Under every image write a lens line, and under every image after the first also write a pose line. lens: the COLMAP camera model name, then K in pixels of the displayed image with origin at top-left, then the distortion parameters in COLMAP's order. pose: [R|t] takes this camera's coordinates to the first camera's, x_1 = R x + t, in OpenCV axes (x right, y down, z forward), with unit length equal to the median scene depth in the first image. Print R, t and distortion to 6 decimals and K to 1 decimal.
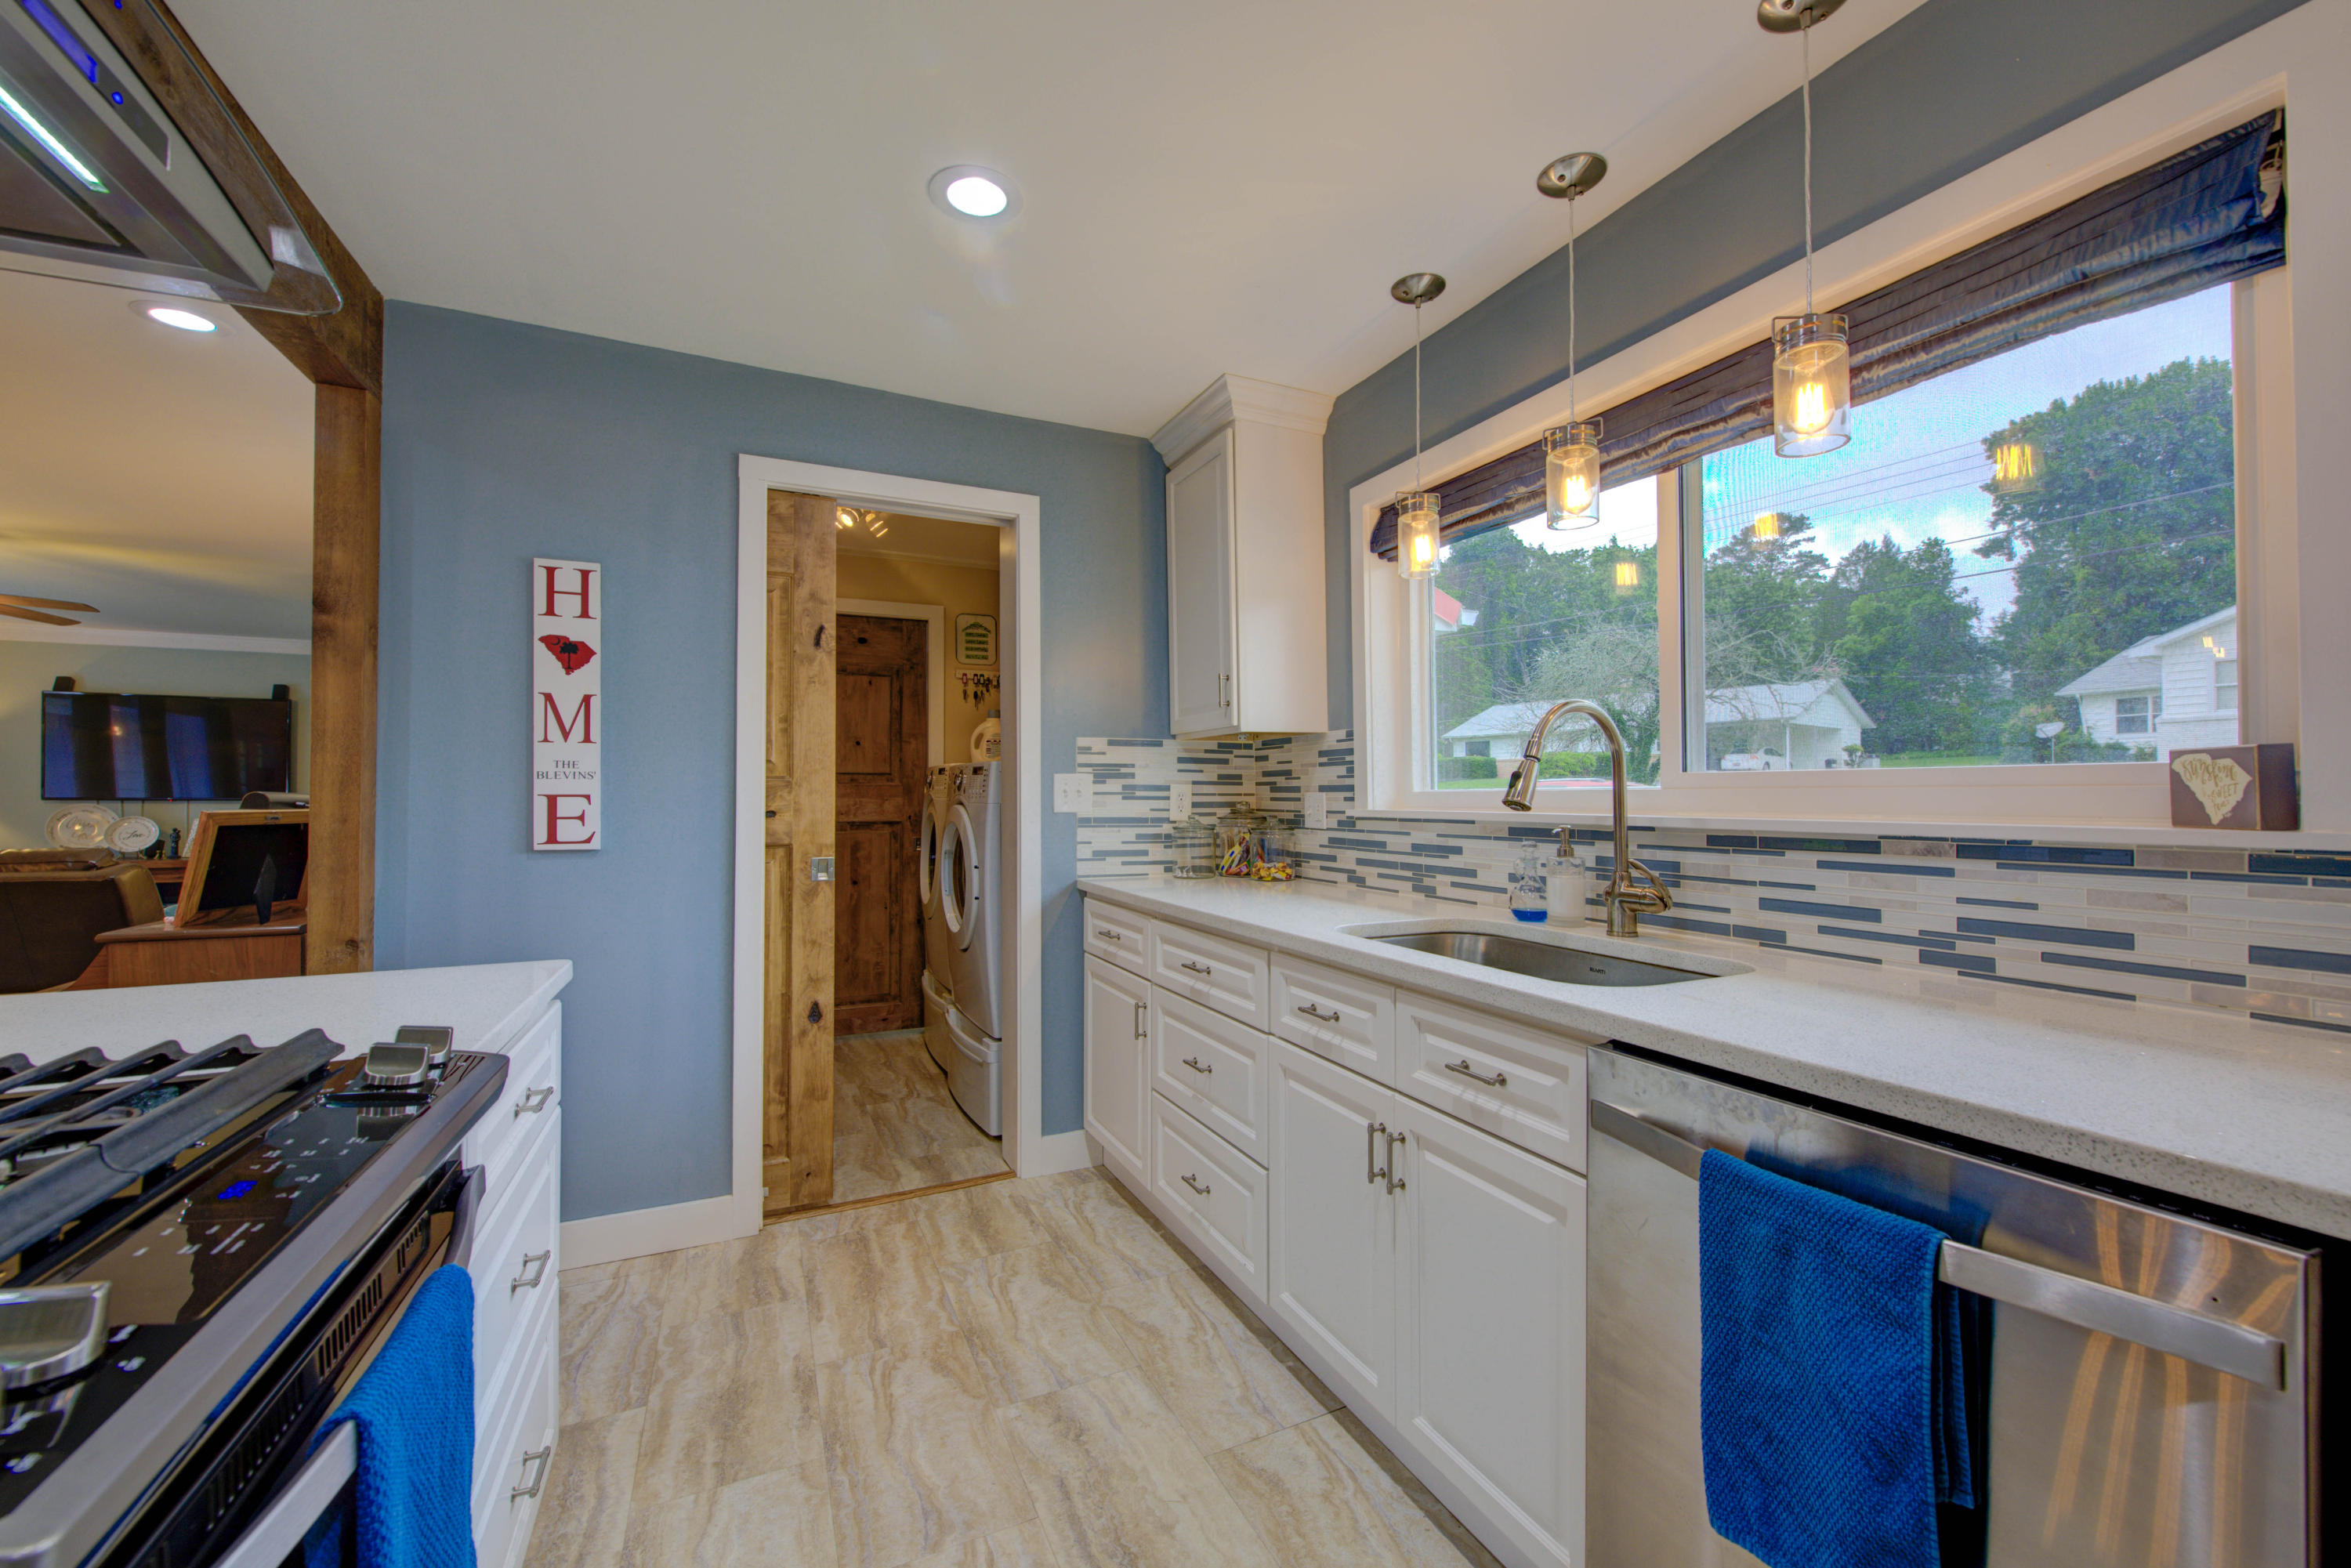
lens RADIAL K [[901.7, 0, 1175.5], [0, 901.7, 784.0], [0, 0, 1]] dist [0.006696, -0.006012]
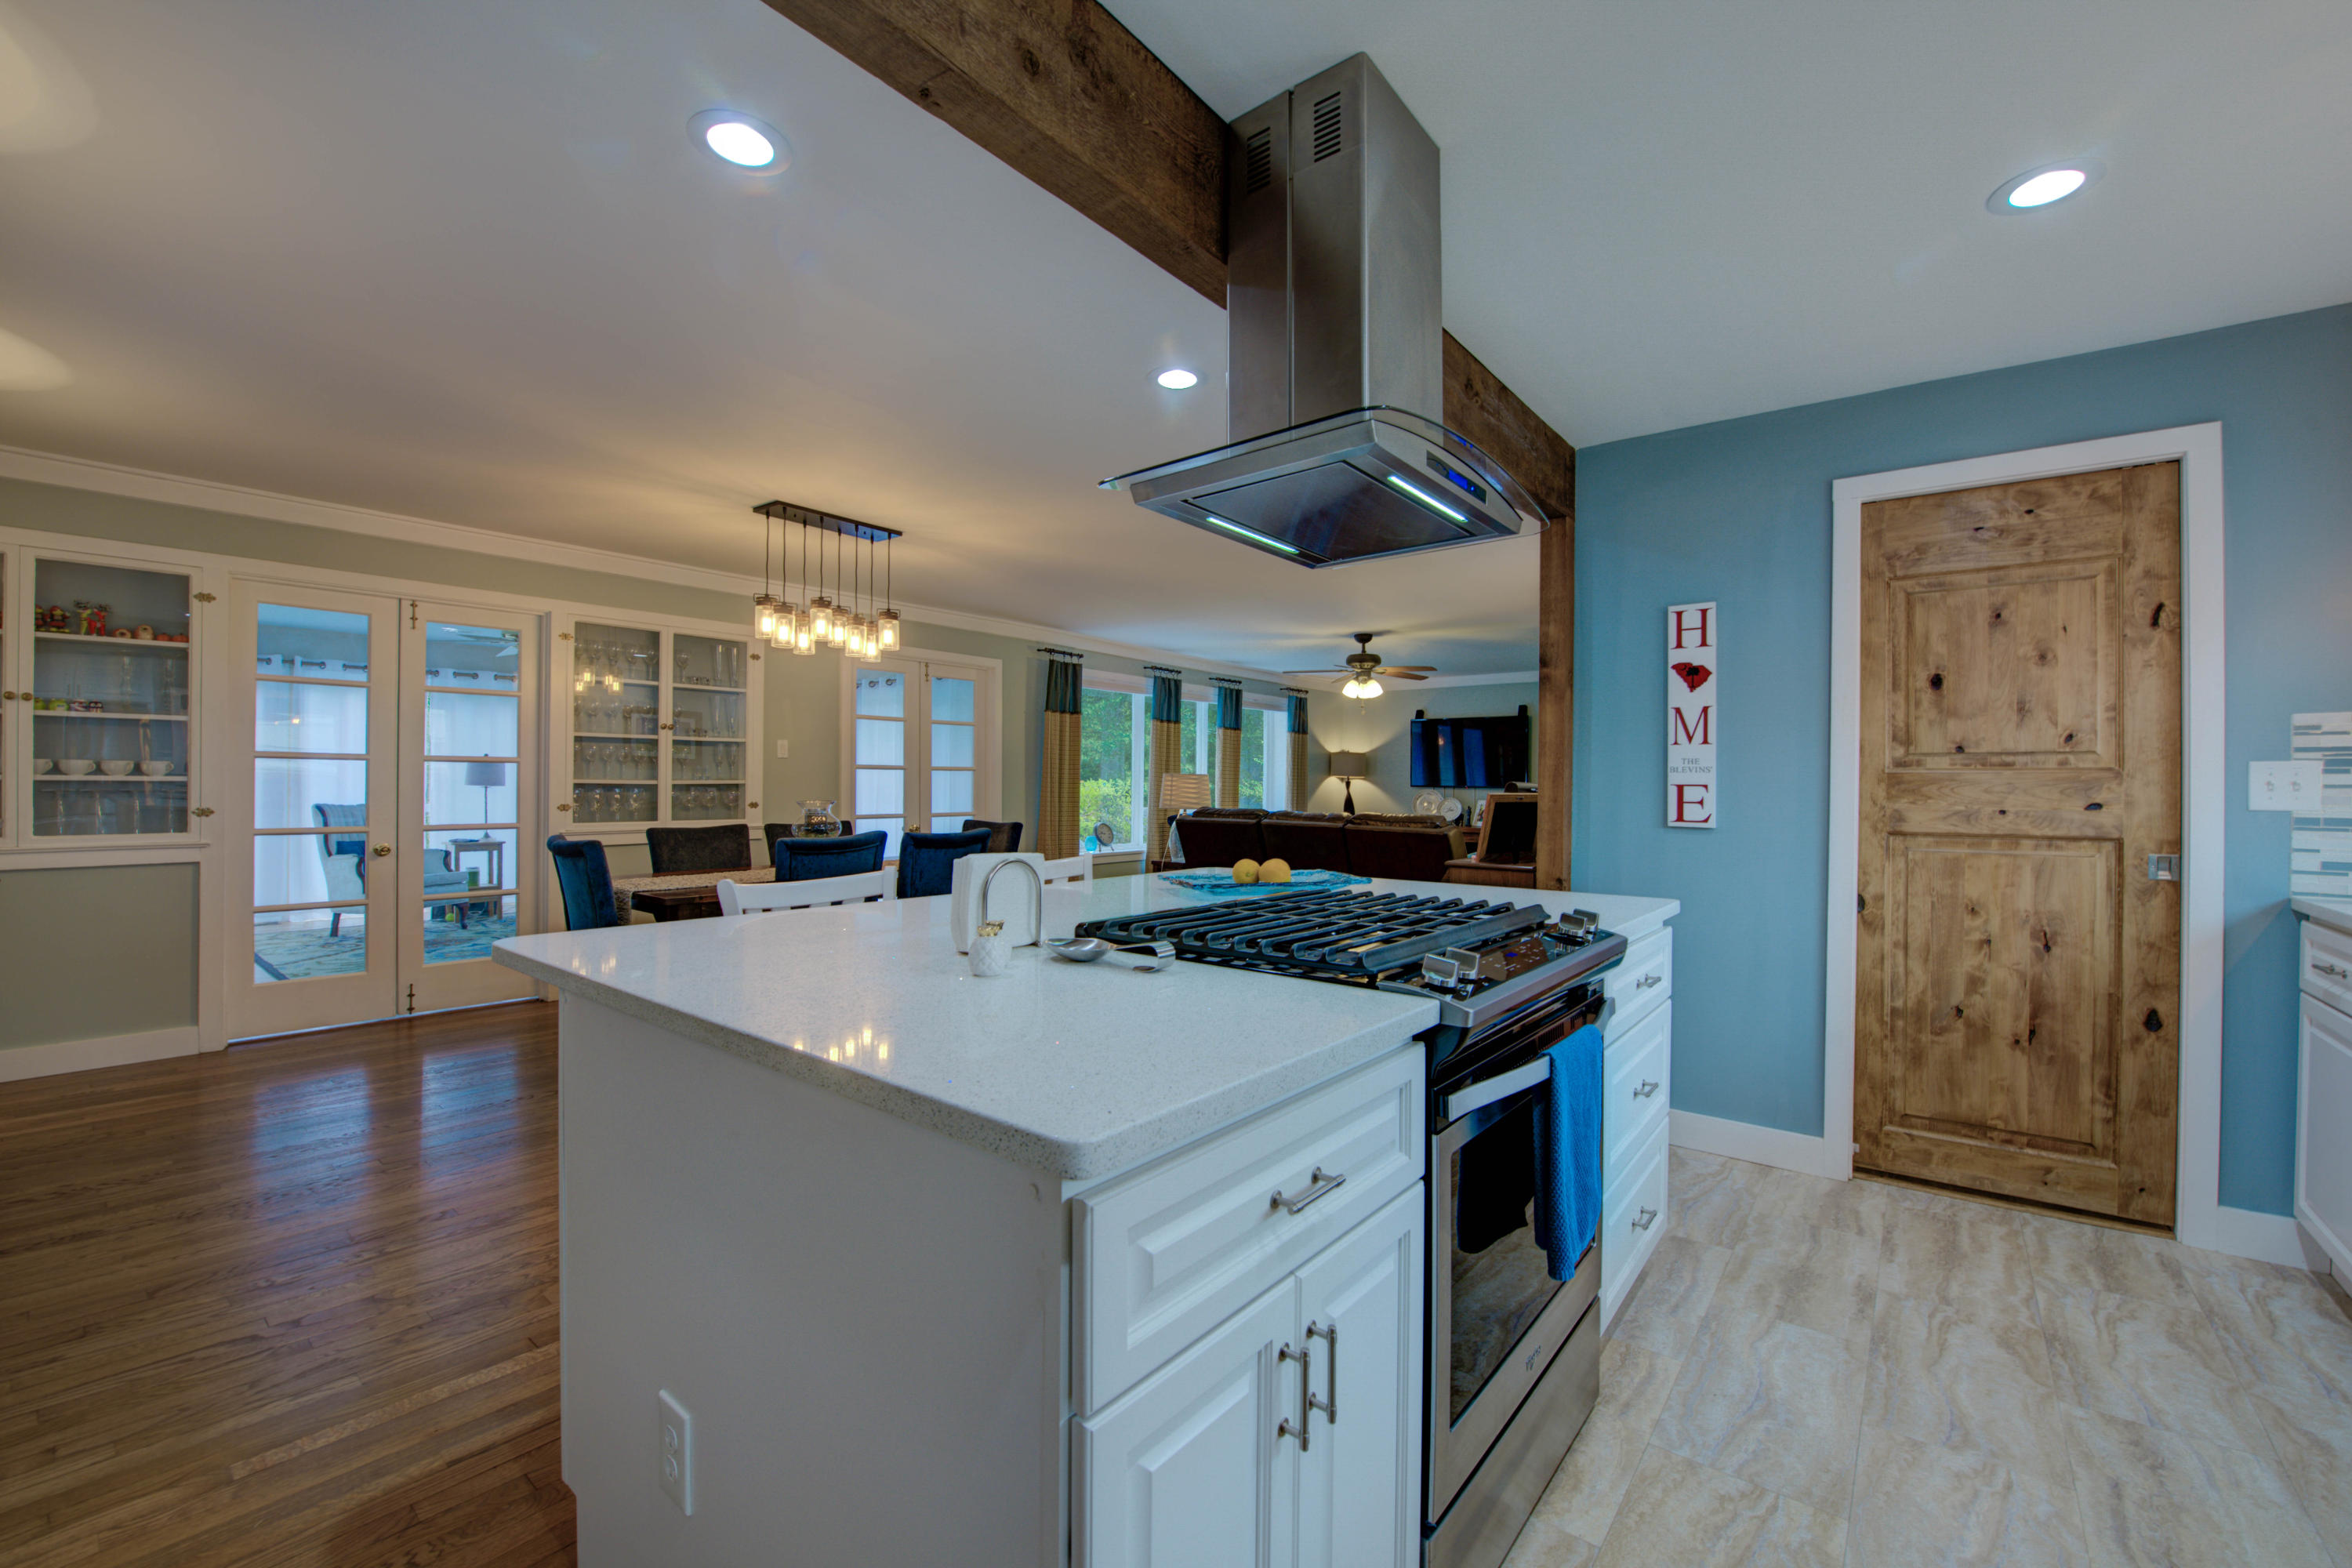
lens RADIAL K [[935.9, 0, 1173.4], [0, 935.9, 791.5], [0, 0, 1]] dist [-0.020854, -0.000744]
pose [[0.418905, 0.011292, -0.907960, 0.229197], [0.005509, 0.999873, 0.014977, -0.002468], [0.908013, -0.011276, 0.418789, -0.236182]]
